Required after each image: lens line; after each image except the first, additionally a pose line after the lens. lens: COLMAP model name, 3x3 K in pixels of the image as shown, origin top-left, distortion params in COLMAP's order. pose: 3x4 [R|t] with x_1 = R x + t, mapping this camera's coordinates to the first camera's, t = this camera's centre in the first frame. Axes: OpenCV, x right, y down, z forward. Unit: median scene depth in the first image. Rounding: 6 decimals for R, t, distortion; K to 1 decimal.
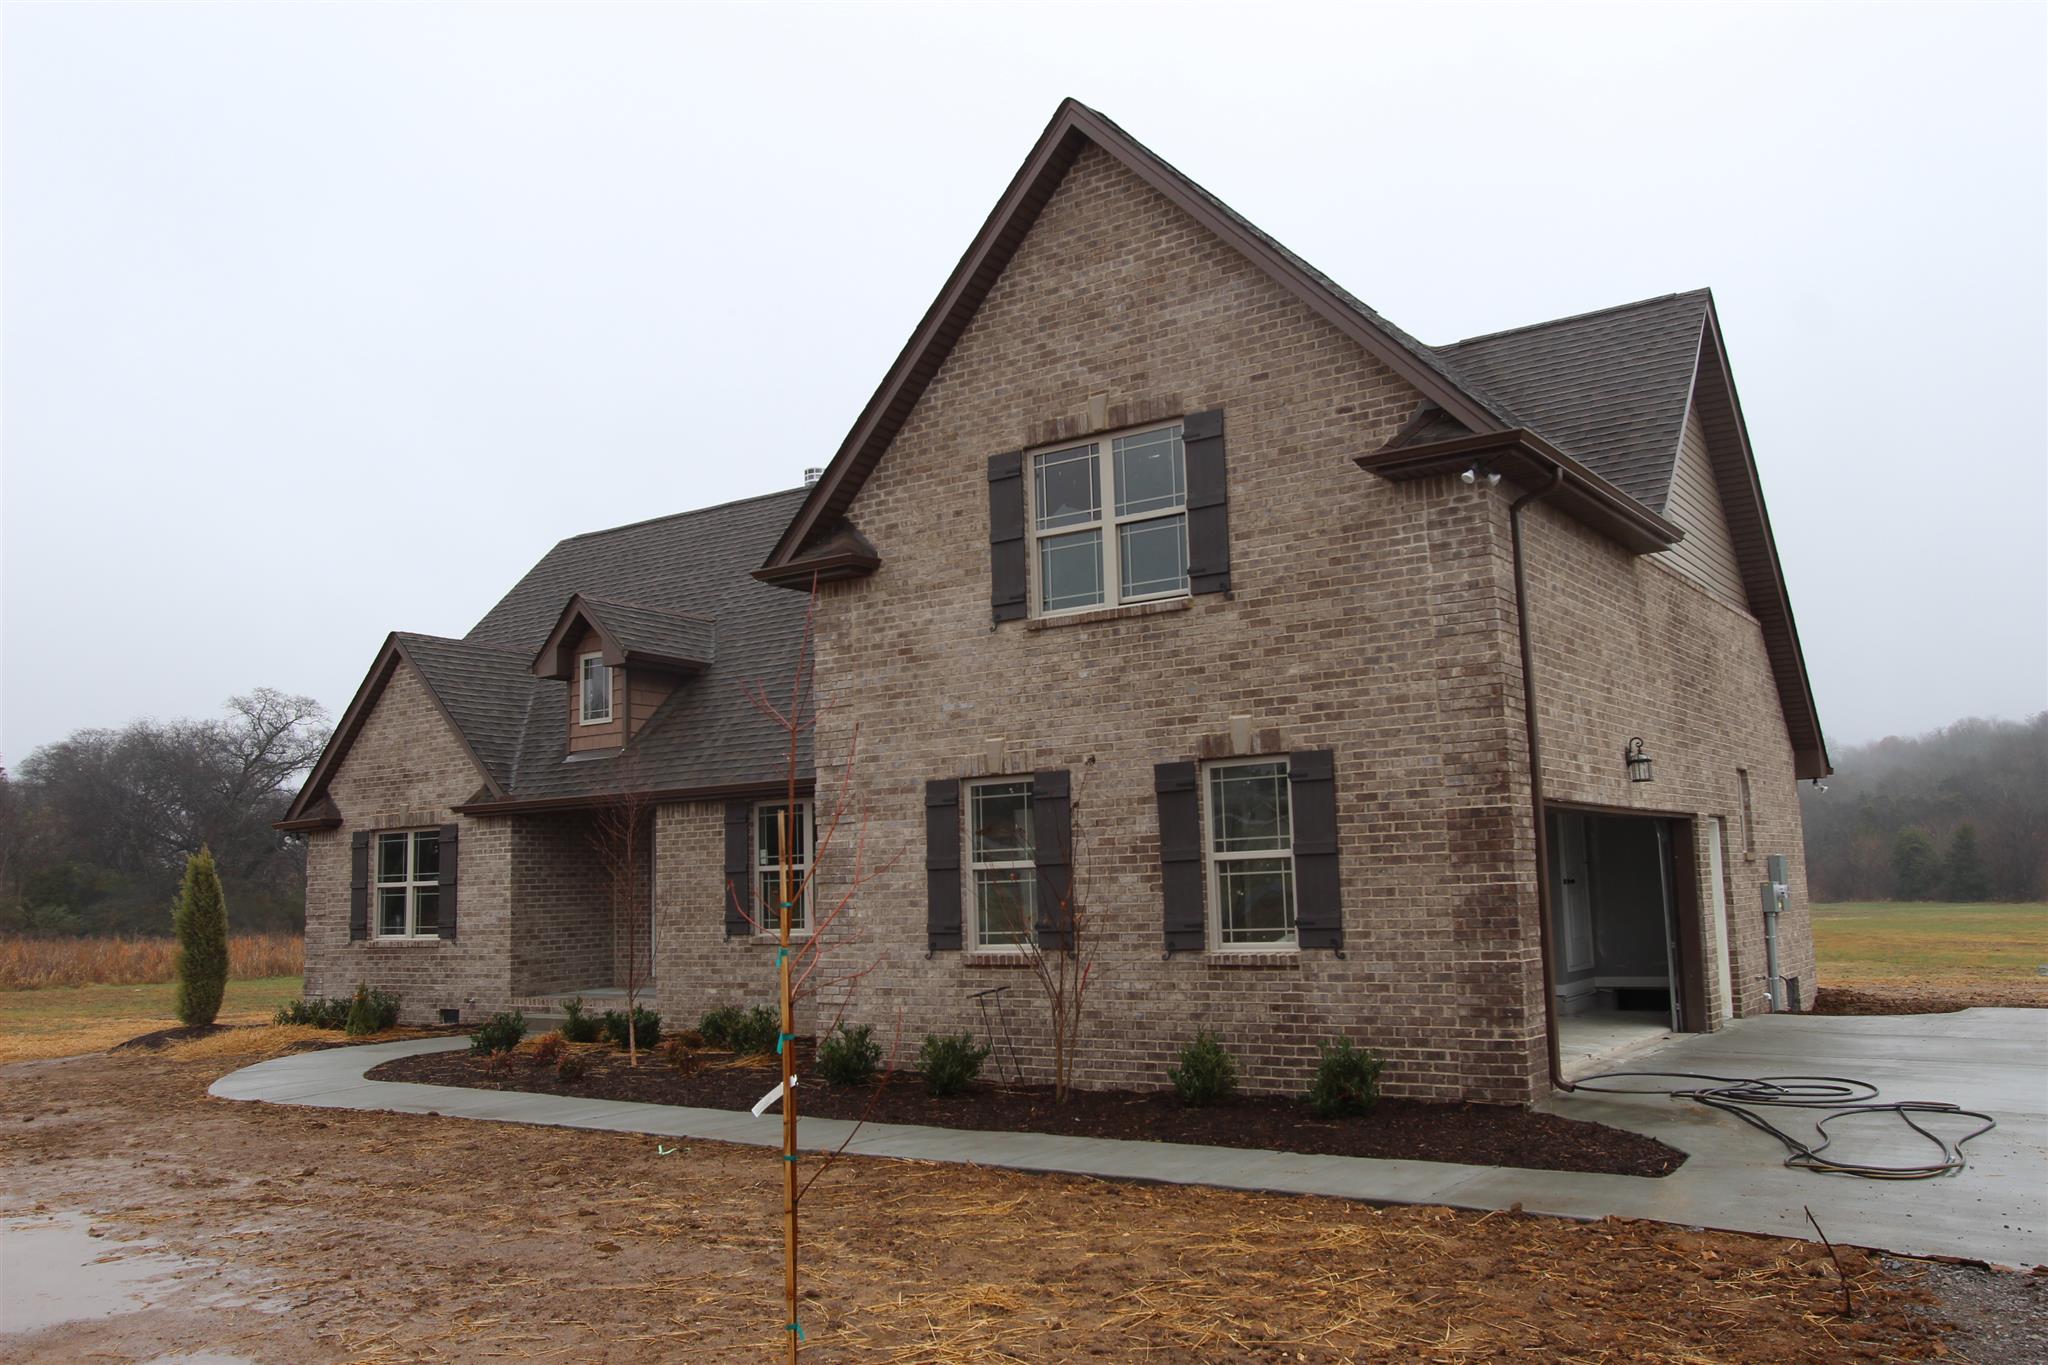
lens RADIAL K [[1630.5, 0, 1032.3], [0, 1630.5, 687.1], [0, 0, 1]] dist [-0.020616, 0.014449]
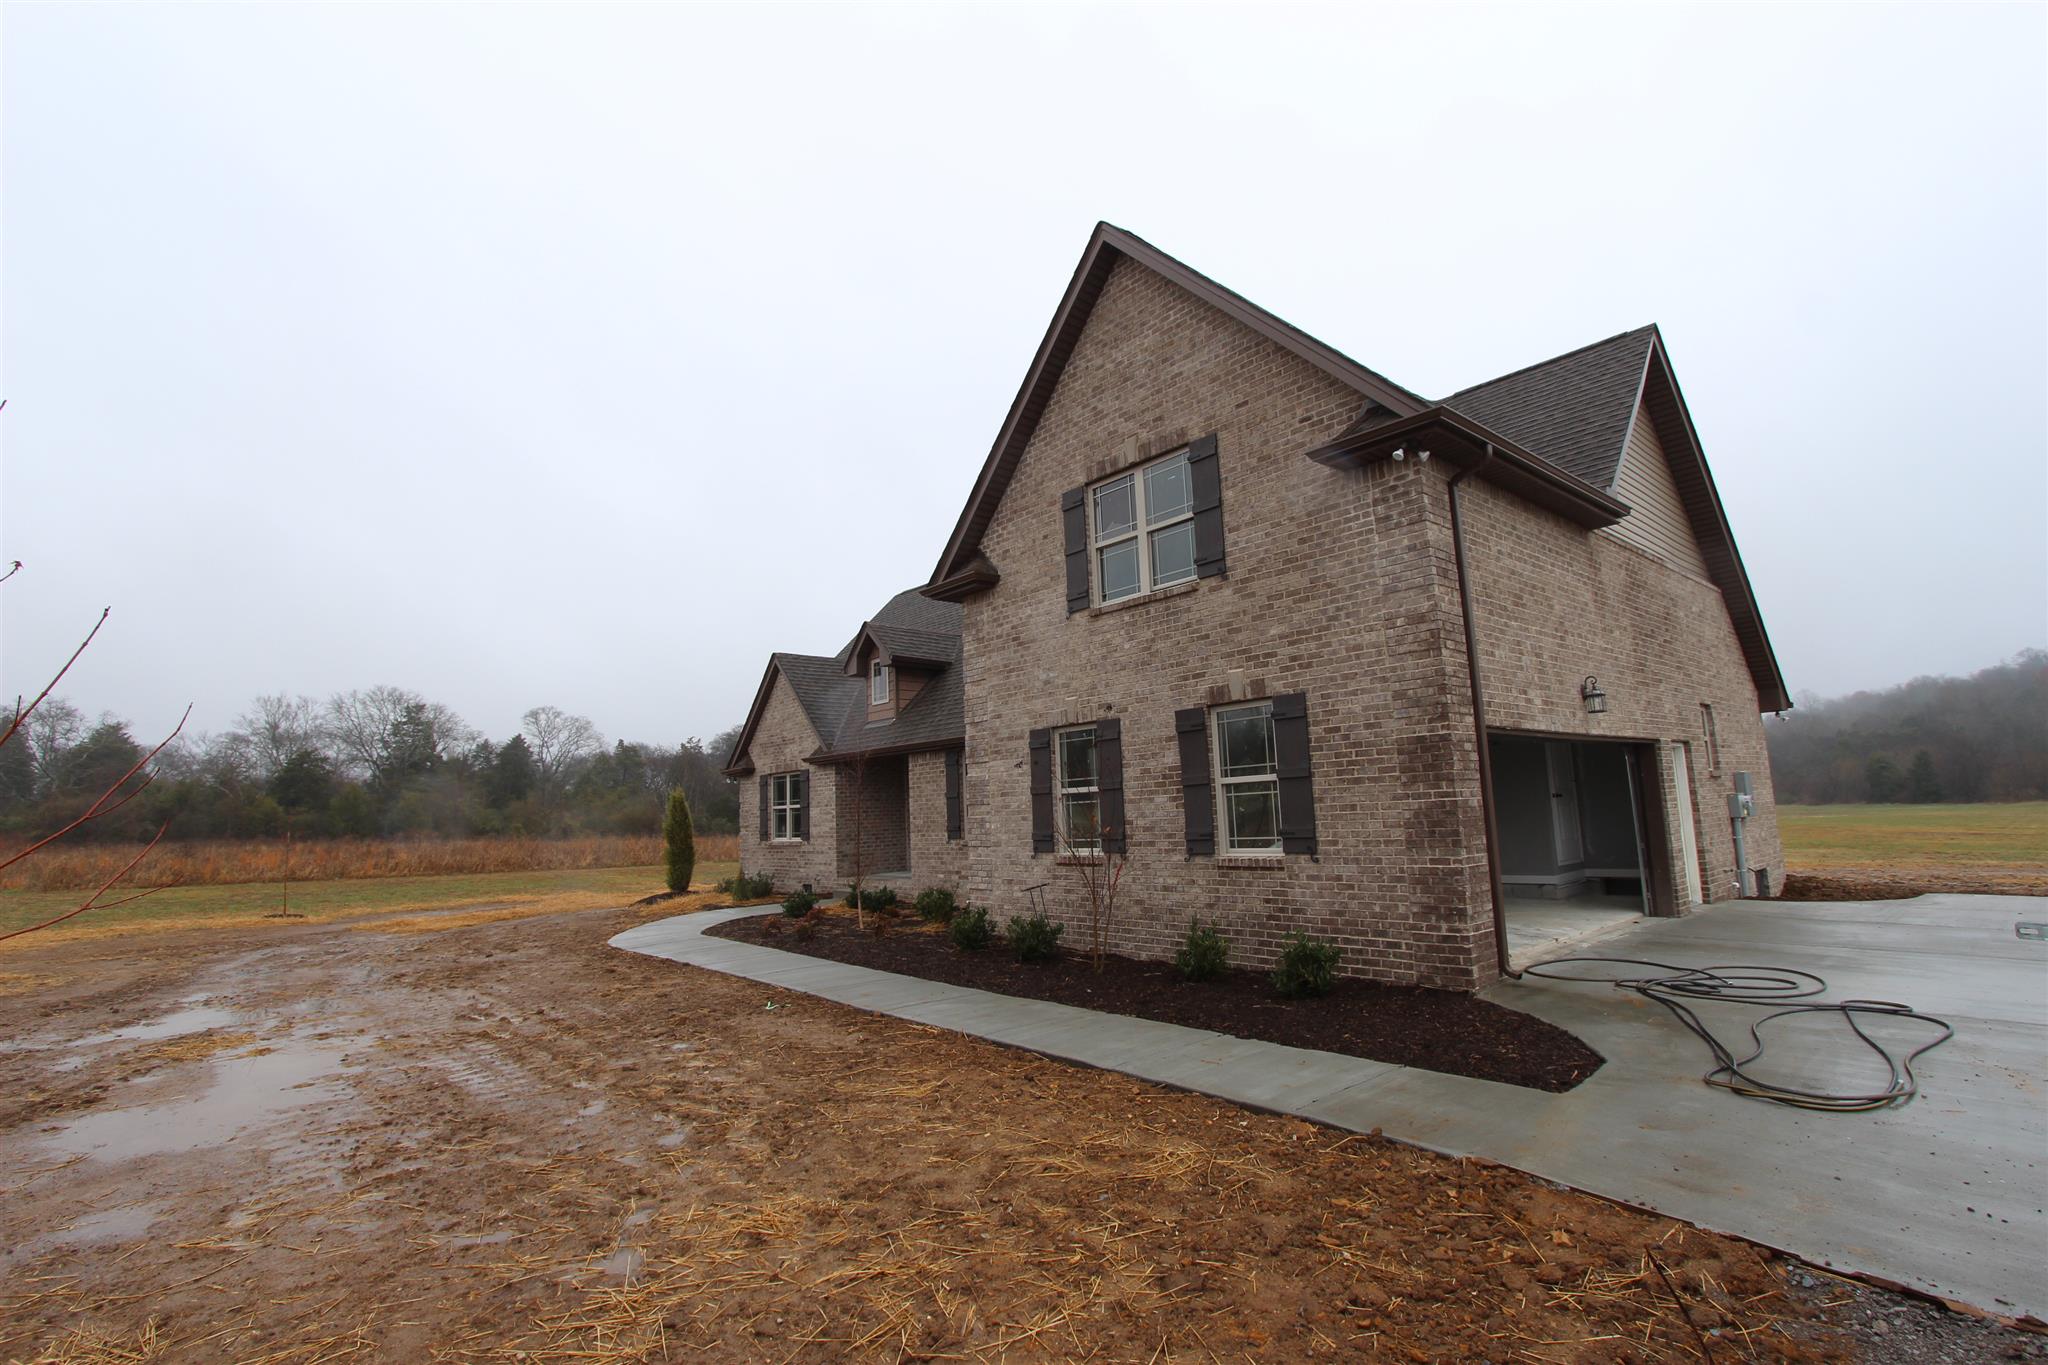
lens RADIAL K [[941.4, 0, 1033.5], [0, 941.4, 684.5], [0, 0, 1]] dist [-0.023972, 0.002330]
pose [[0.969705, -0.041545, -0.240721, 0.142013], [0.040707, 0.999135, -0.008457, 0.027093], [0.240865, -0.001598, 0.970557, 0.235097]]
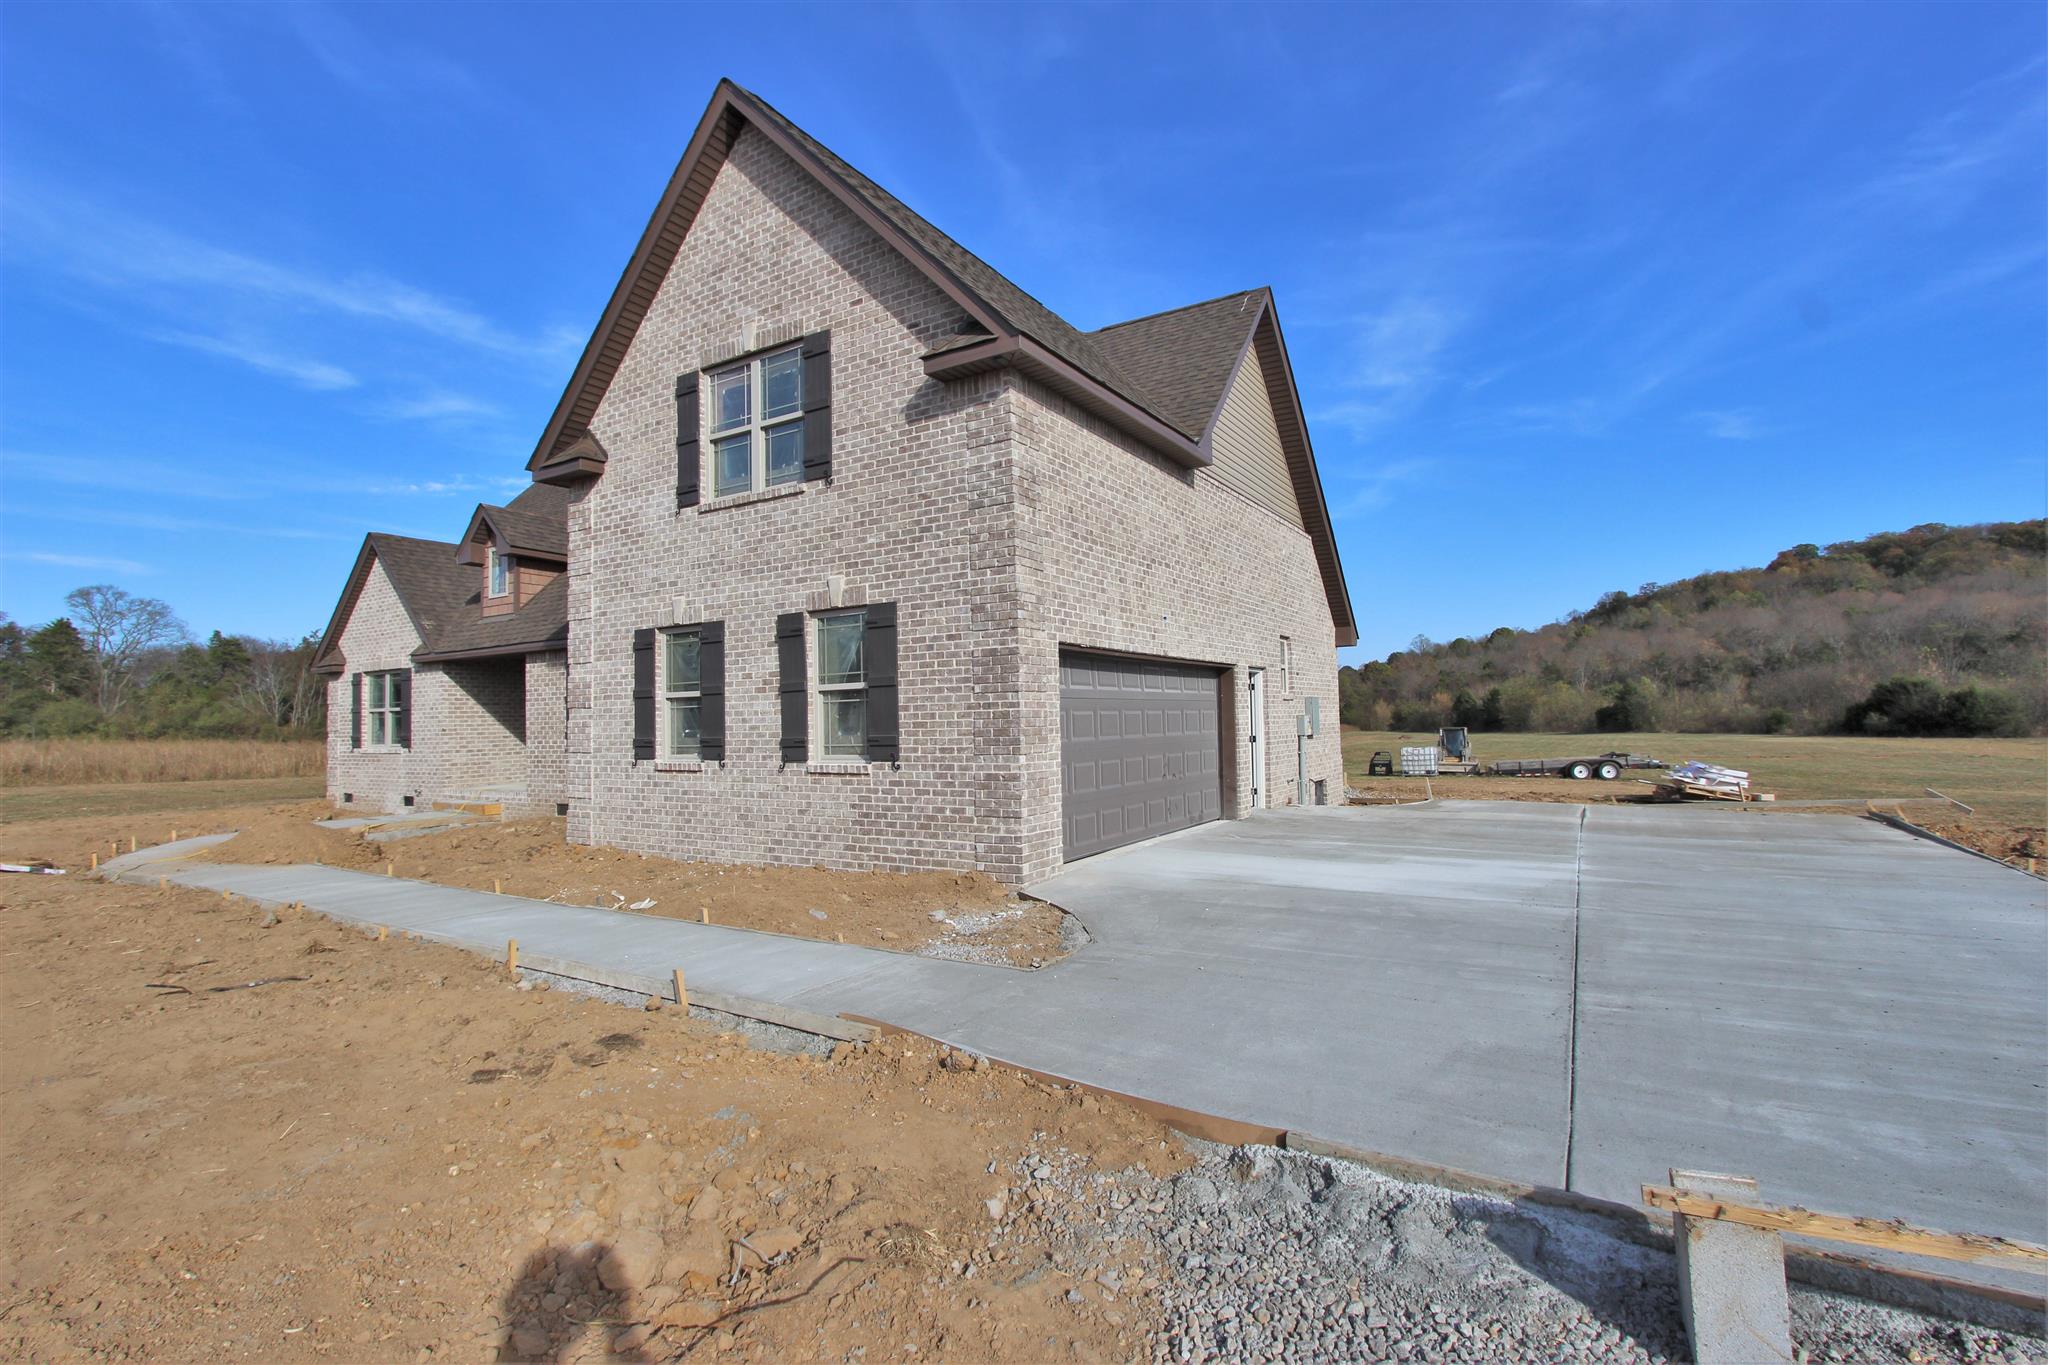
lens RADIAL K [[941.4, 0, 1030.2], [0, 941.4, 680.9], [0, 0, 1]] dist [-0.023972, 0.002330]
pose [[0.998413, 0.009595, 0.055494, 0.223709], [-0.014061, 0.996642, 0.080666, 0.035316], [-0.054534, -0.081318, 0.995195, 0.248887]]
